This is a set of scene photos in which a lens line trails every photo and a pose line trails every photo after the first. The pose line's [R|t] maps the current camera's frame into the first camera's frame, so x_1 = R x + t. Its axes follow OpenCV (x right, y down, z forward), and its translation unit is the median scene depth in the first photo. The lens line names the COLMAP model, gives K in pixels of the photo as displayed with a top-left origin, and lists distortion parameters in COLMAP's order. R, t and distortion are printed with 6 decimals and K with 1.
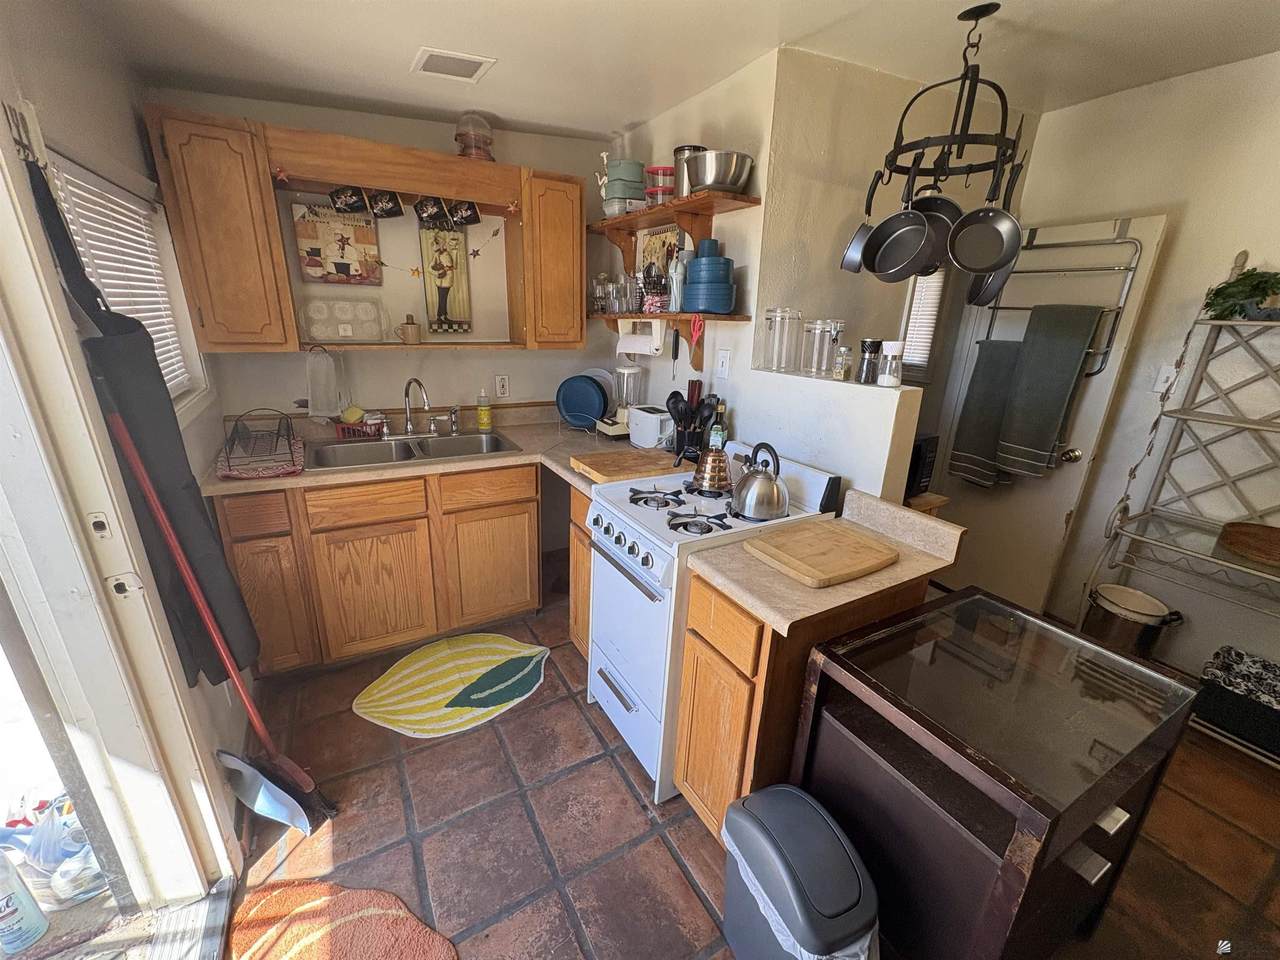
lens RADIAL K [[510.1, 0, 640.0], [0, 510.1, 480.0], [0, 0, 1]] dist [0.000287, -0.000142]
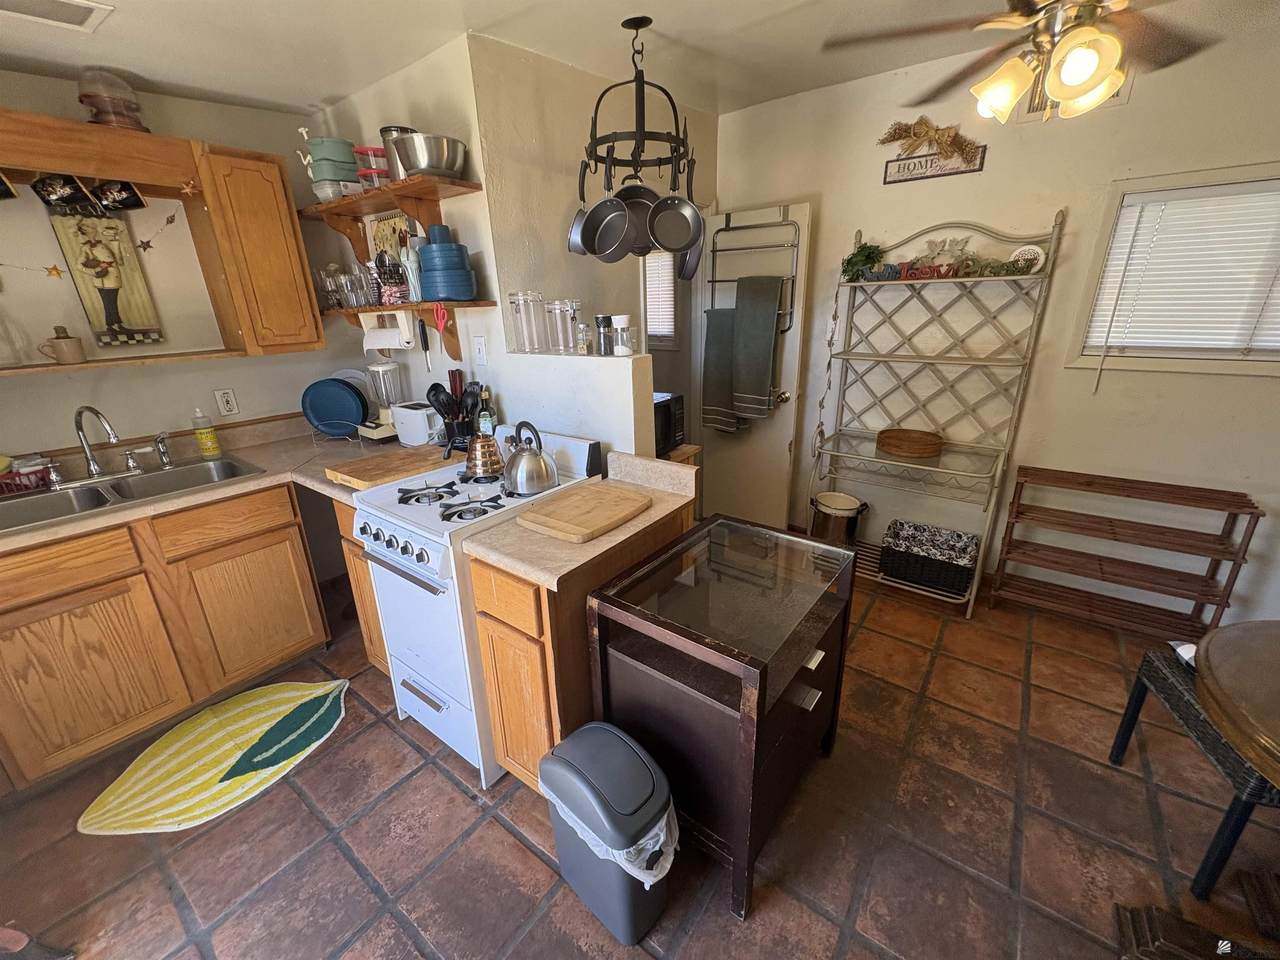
lens RADIAL K [[510.1, 0, 640.0], [0, 510.1, 480.0], [0, 0, 1]] dist [0.000287, -0.000142]
pose [[0.919708, -0.183626, 0.347014, 0.062054], [0.174850, 0.982959, 0.056730, 0.022039], [-0.351518, 0.008500, 0.936142, -0.050592]]
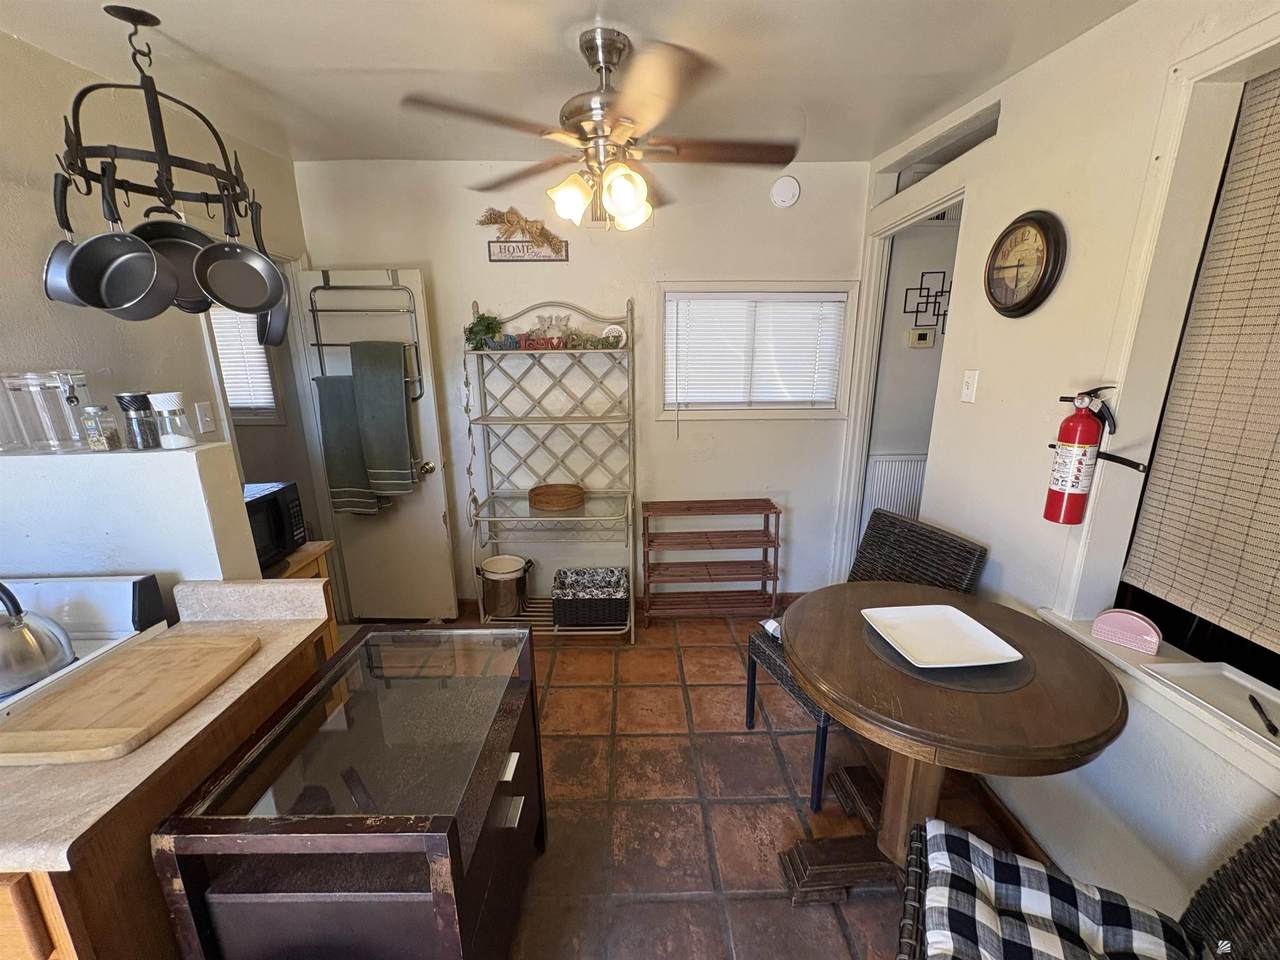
lens RADIAL K [[510.1, 0, 640.0], [0, 510.1, 480.0], [0, 0, 1]] dist [0.000287, -0.000142]
pose [[0.484591, -0.248280, 0.838766, 0.118462], [0.296229, 0.948796, 0.109705, -0.007276], [-0.823055, 0.195304, 0.533326, -0.011268]]
